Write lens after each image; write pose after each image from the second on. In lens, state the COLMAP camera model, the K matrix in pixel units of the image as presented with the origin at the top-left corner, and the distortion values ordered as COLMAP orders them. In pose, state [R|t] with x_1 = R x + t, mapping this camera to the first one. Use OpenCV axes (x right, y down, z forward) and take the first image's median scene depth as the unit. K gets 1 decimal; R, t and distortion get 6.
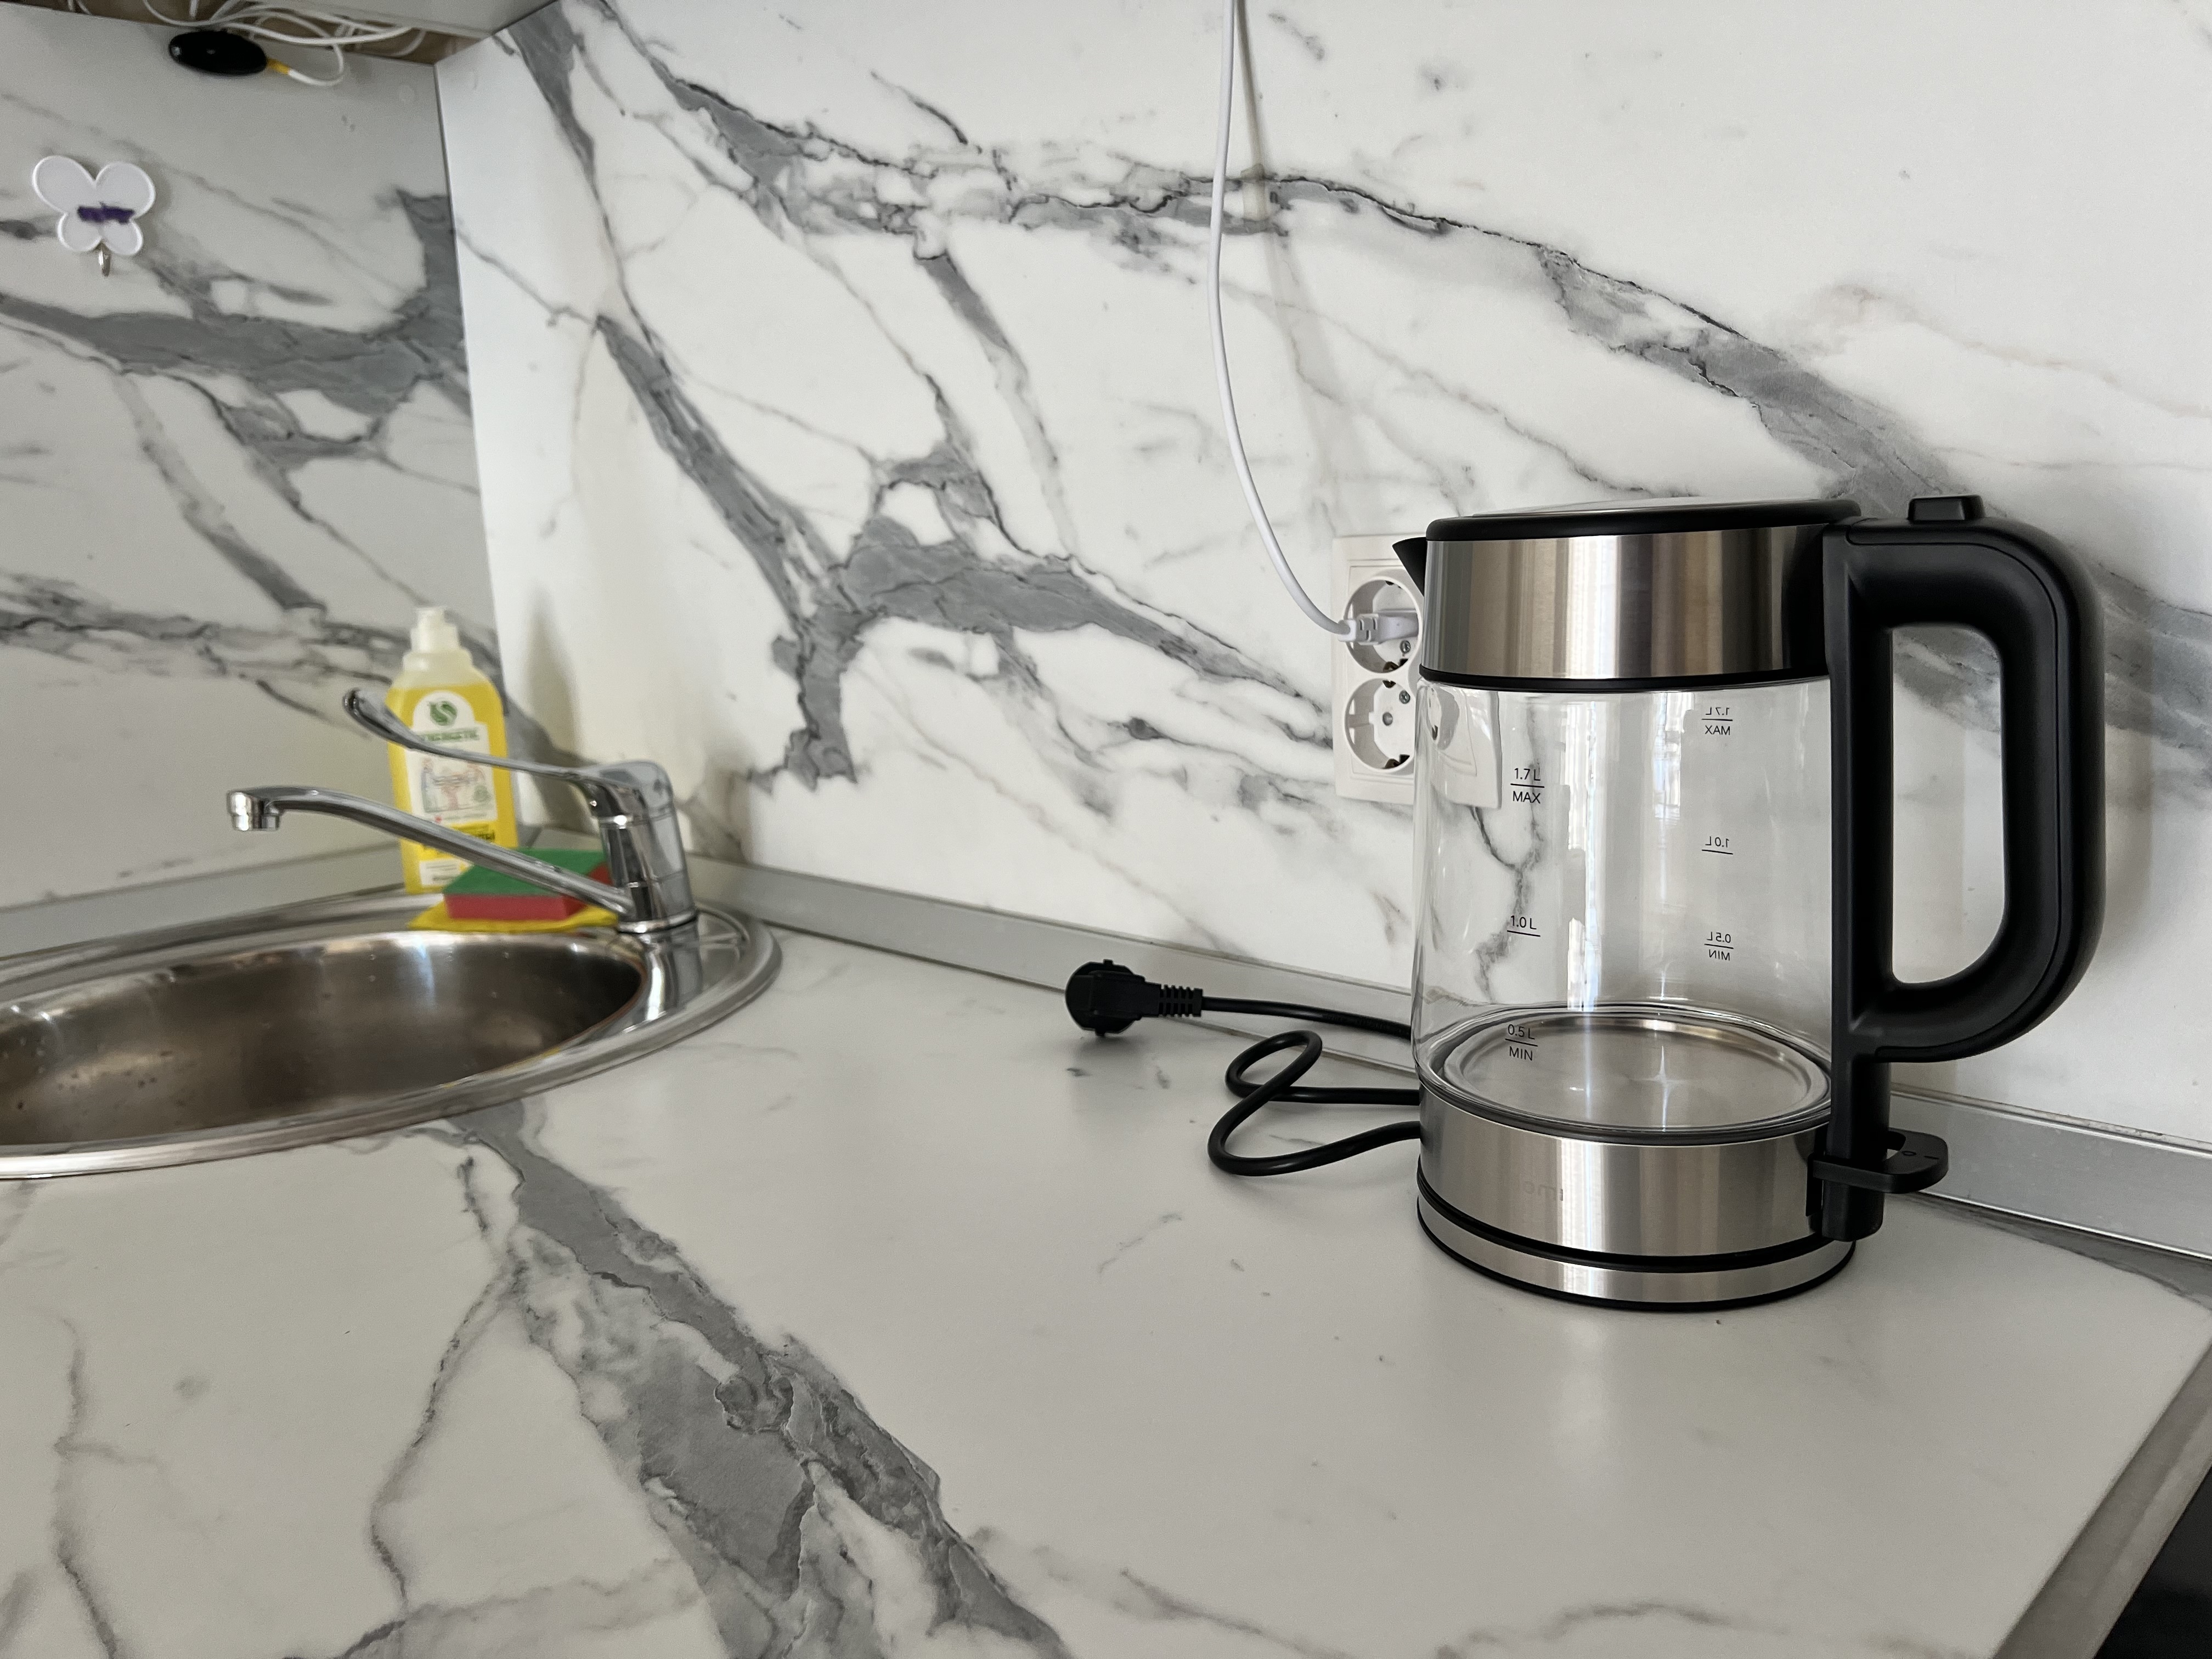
lens RADIAL K [[1655.2, 0, 1132.1], [0, 1655.2, 862.1], [0, 0, 1]] dist [0.050077, -0.060656]
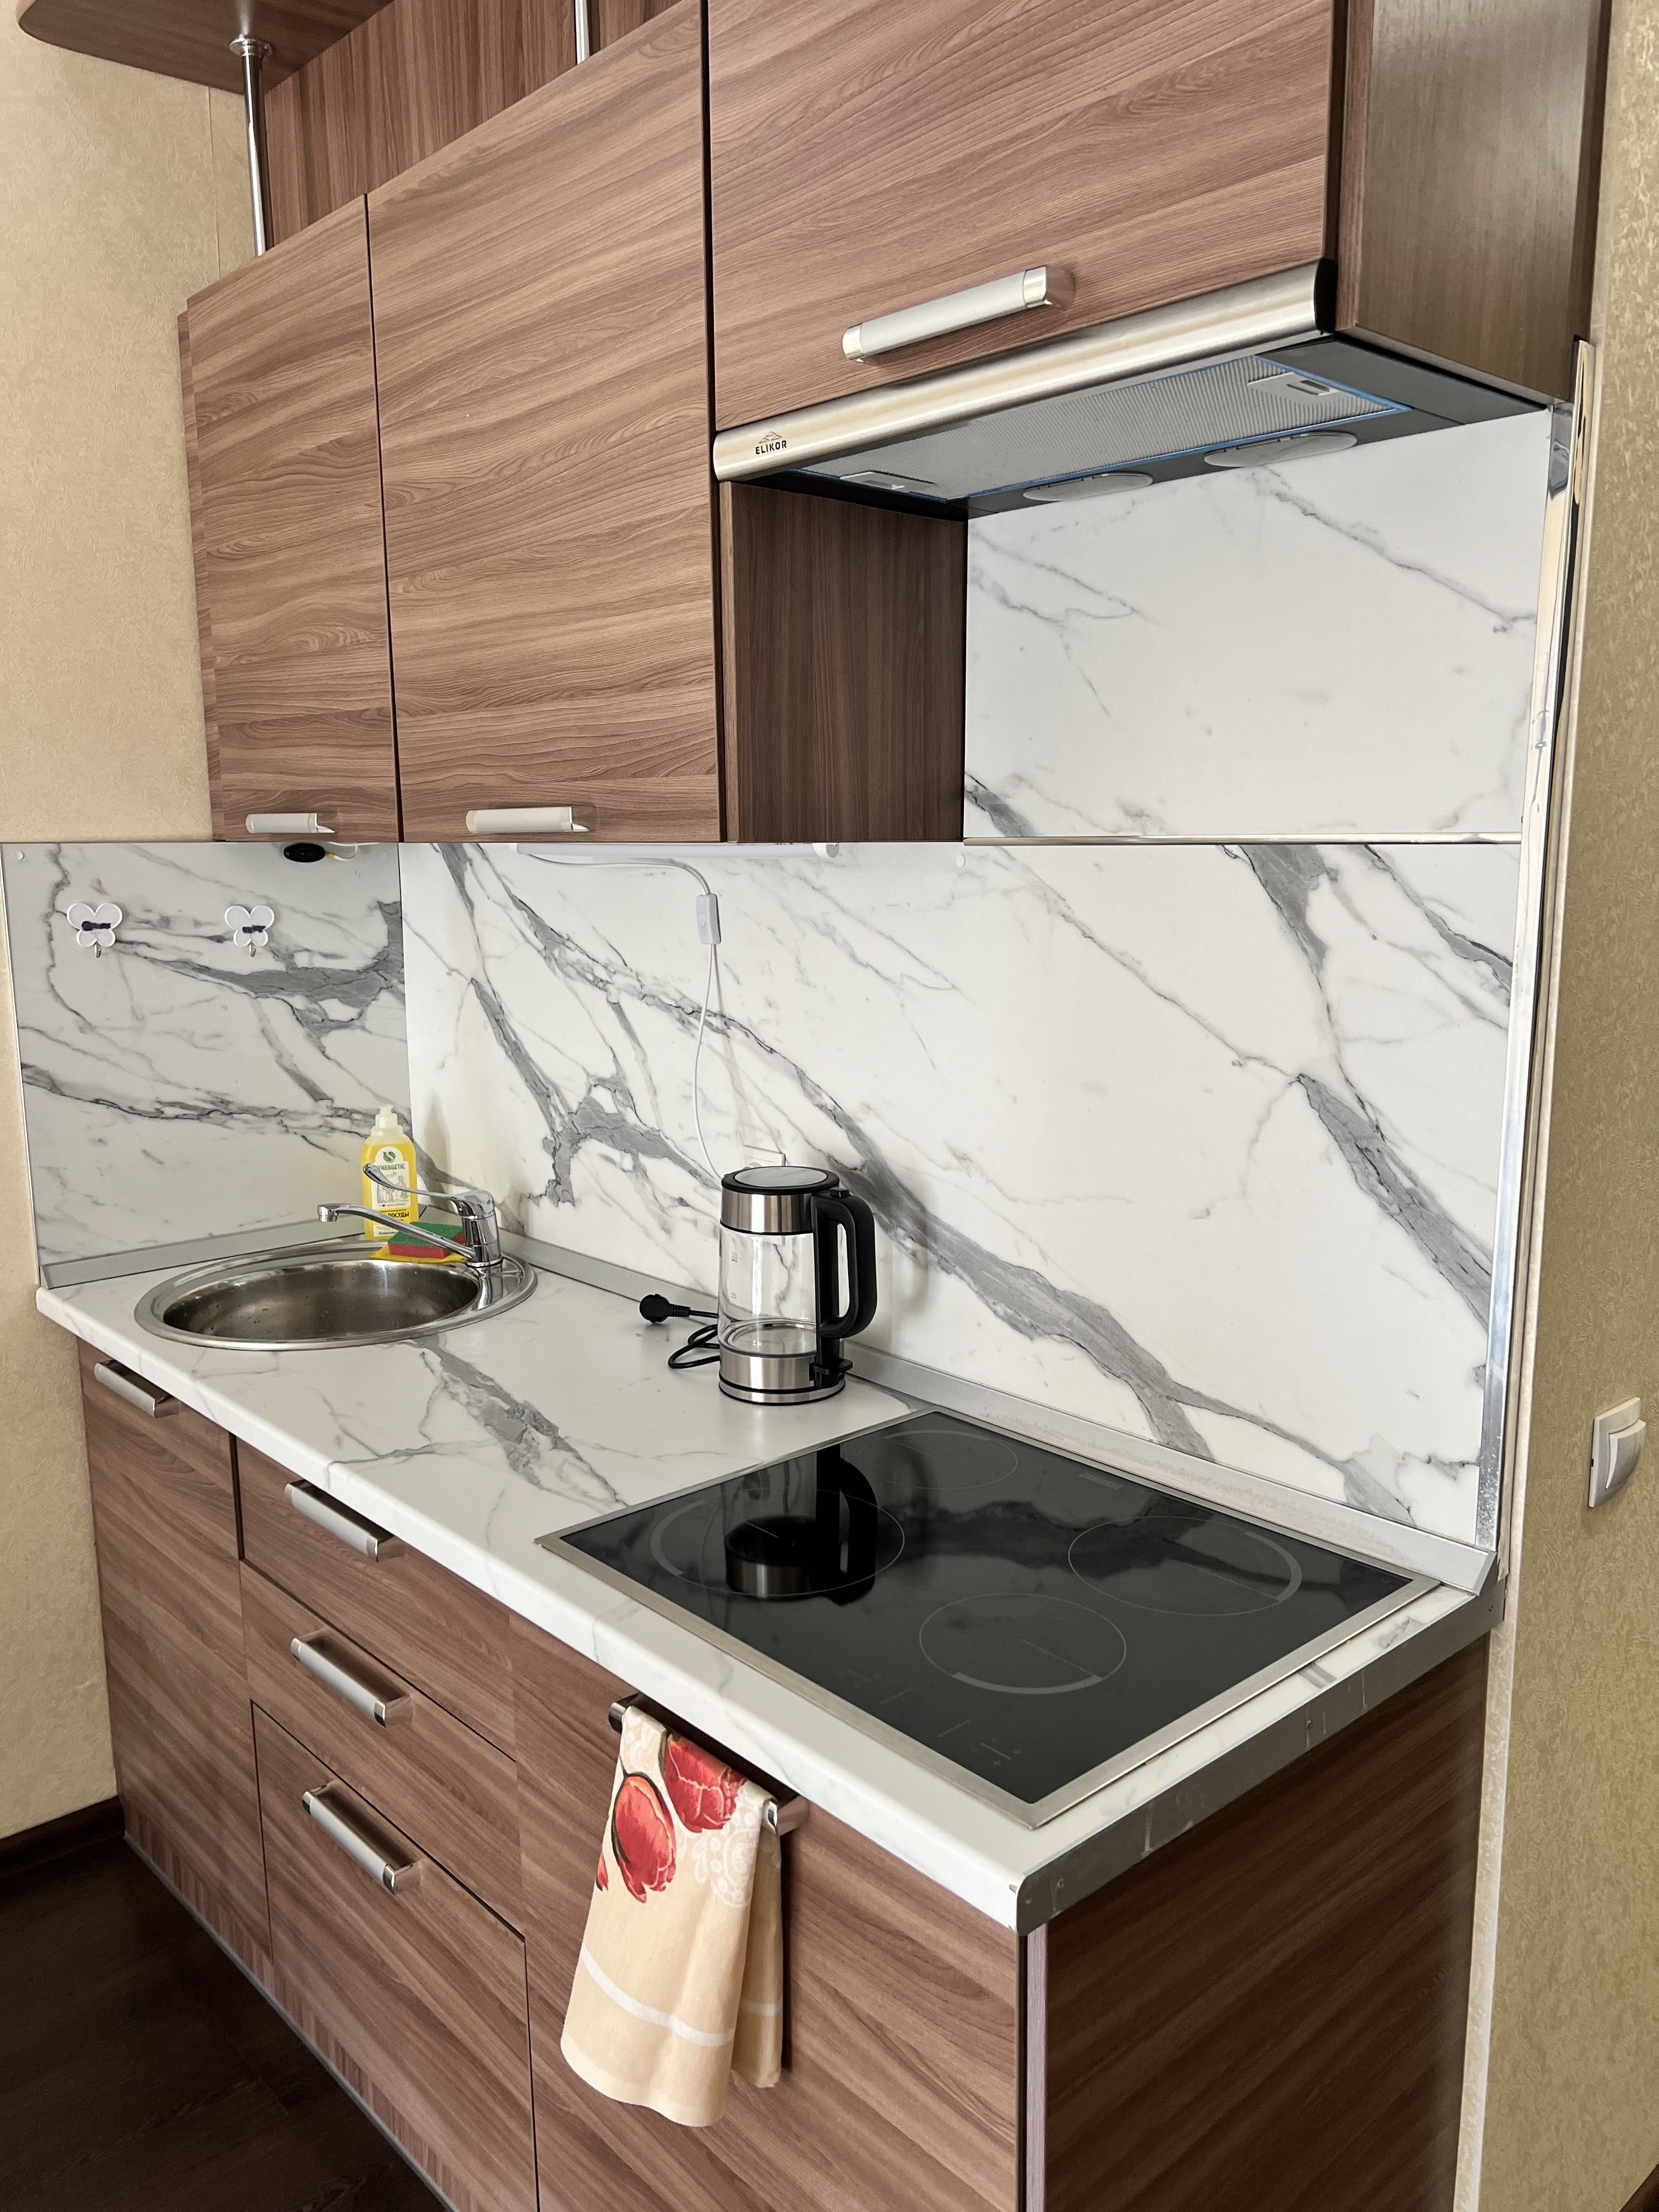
lens RADIAL K [[1655.2, 0, 857.5], [0, 1655.2, 1136.2], [0, 0, 1]] dist [0.050077, -0.060656]
pose [[0.997938, 0.050039, -0.040197, 0.361045], [-0.050707, 0.998589, -0.015755, -0.151859], [0.039352, 0.017760, 0.999068, -1.478623]]
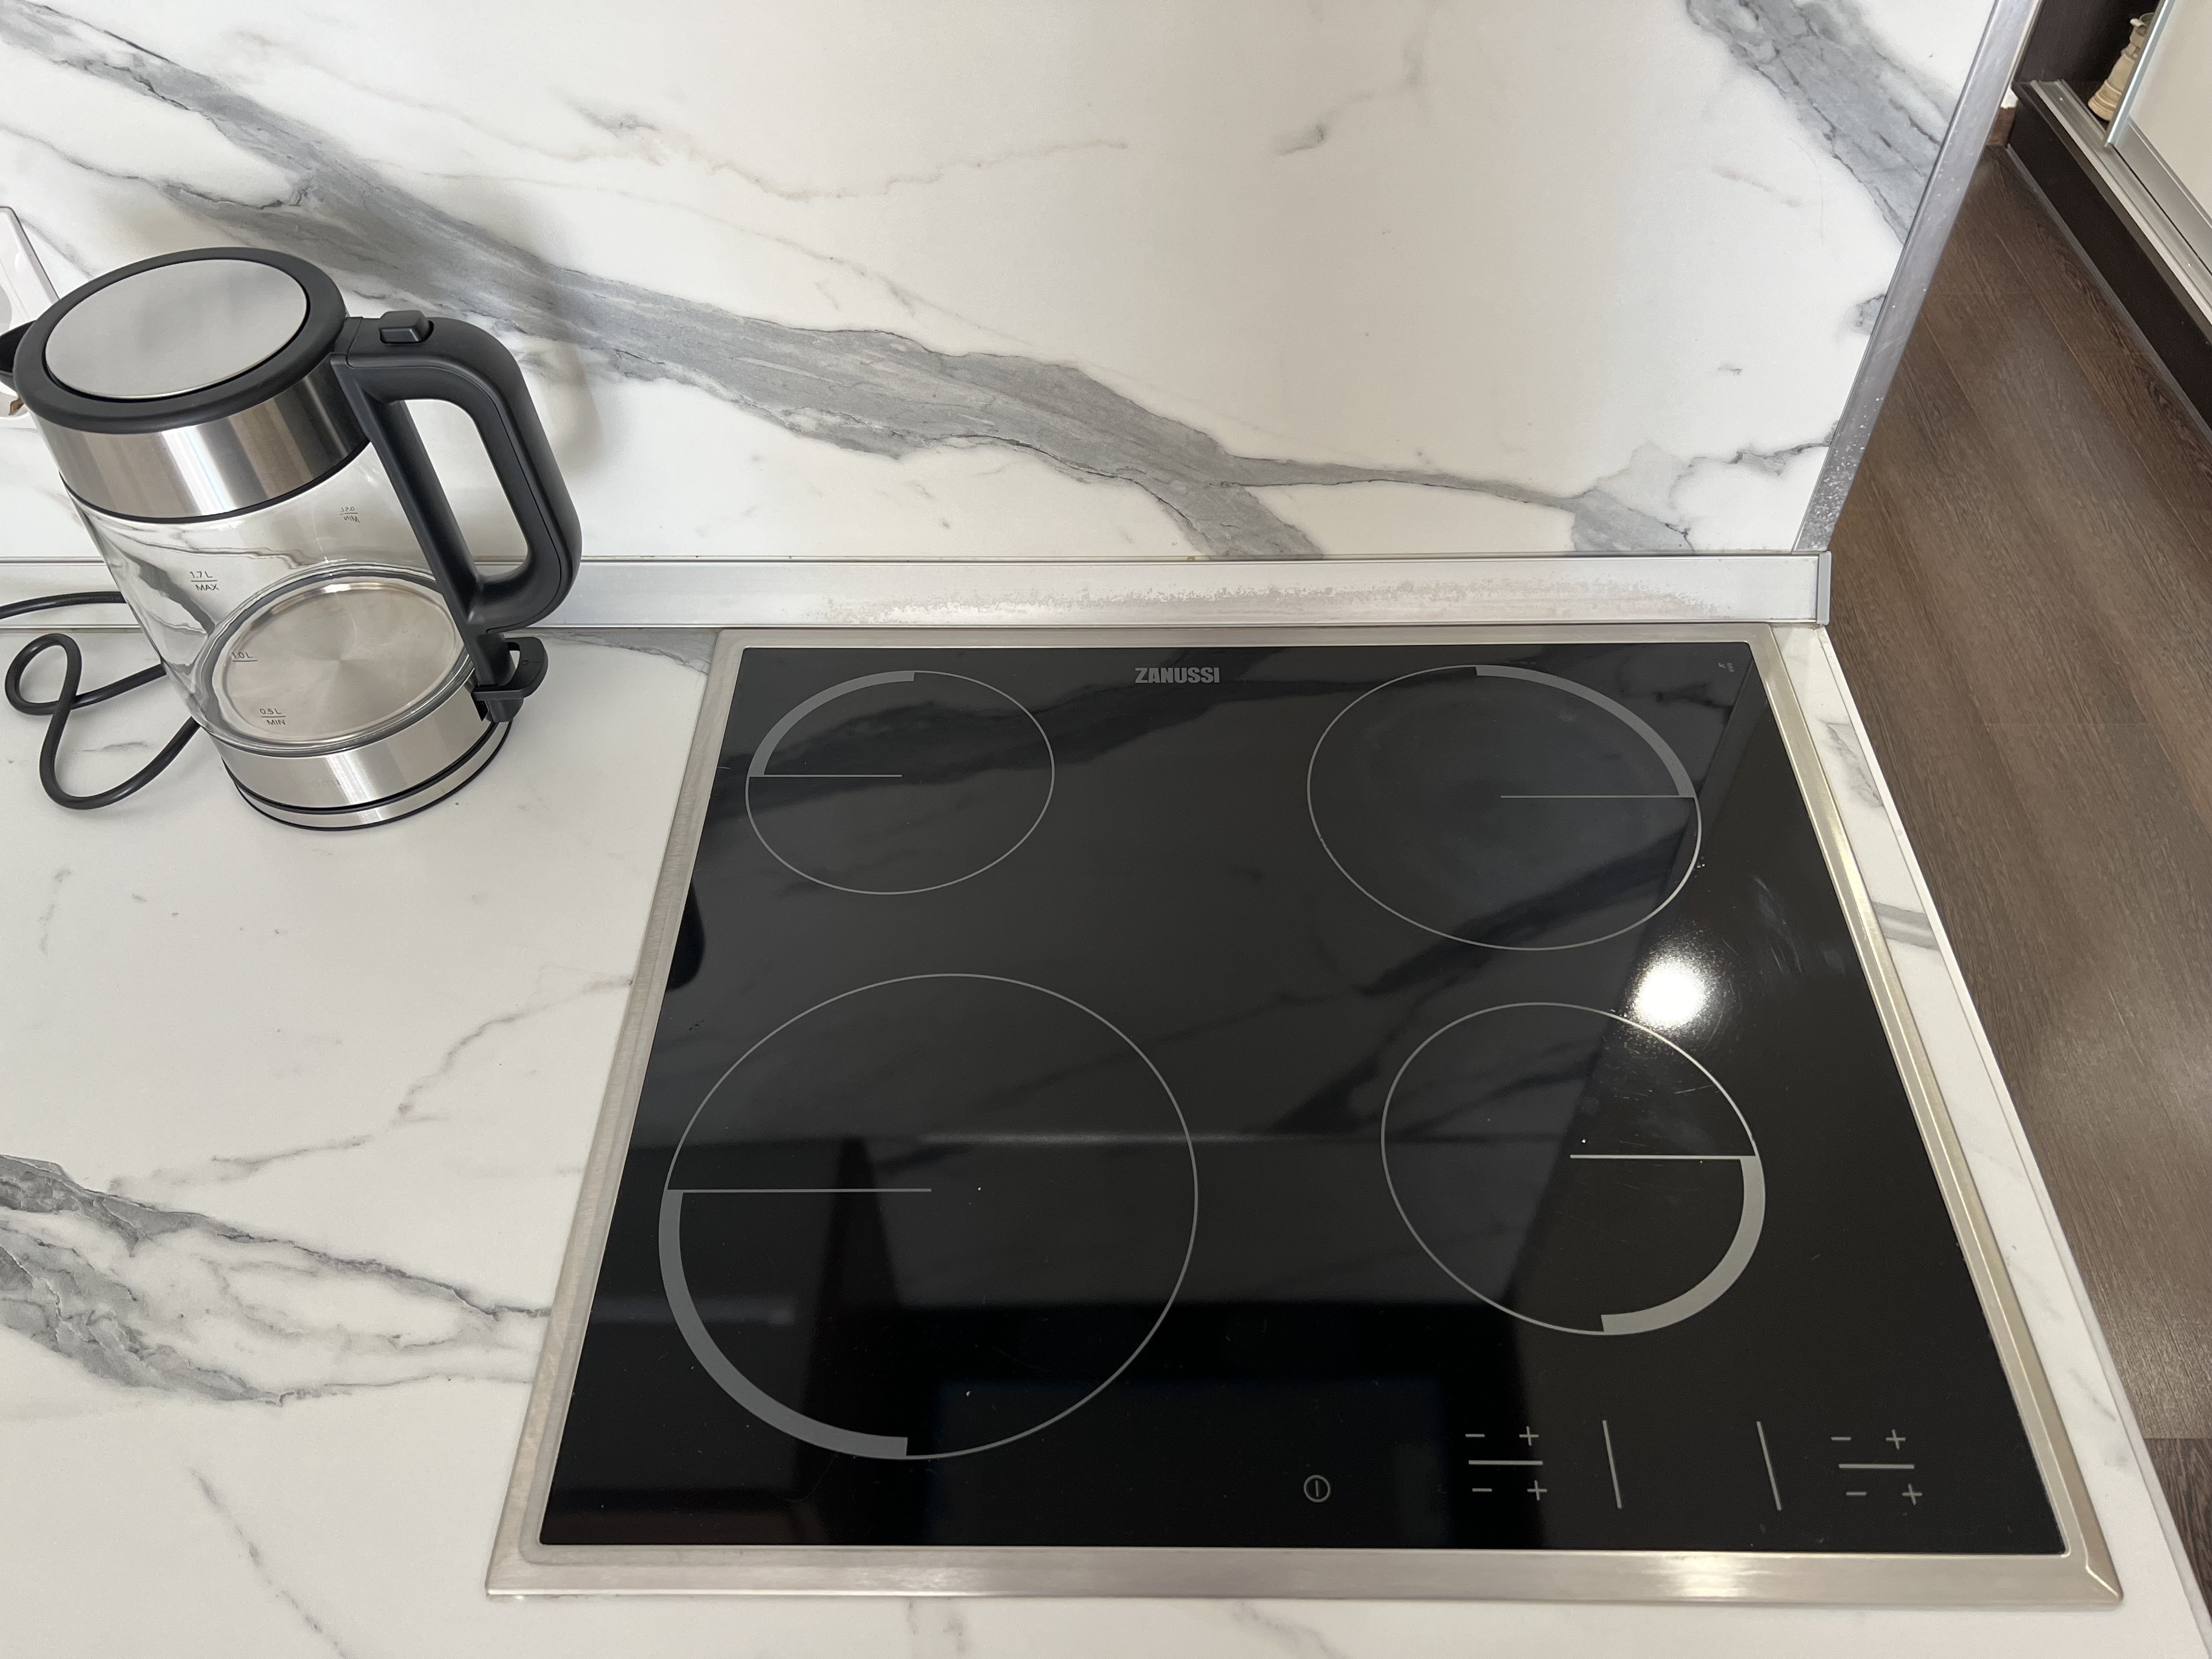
lens RADIAL K [[1655.2, 0, 1101.3], [0, 1655.2, 820.4], [0, 0, 1]] dist [0.050077, -0.060656]
pose [[0.720888, -0.497110, 0.482910, -0.001705], [0.115824, 0.773403, 0.623244, -0.391346], [-0.683305, -0.393356, 0.615114, -0.279499]]
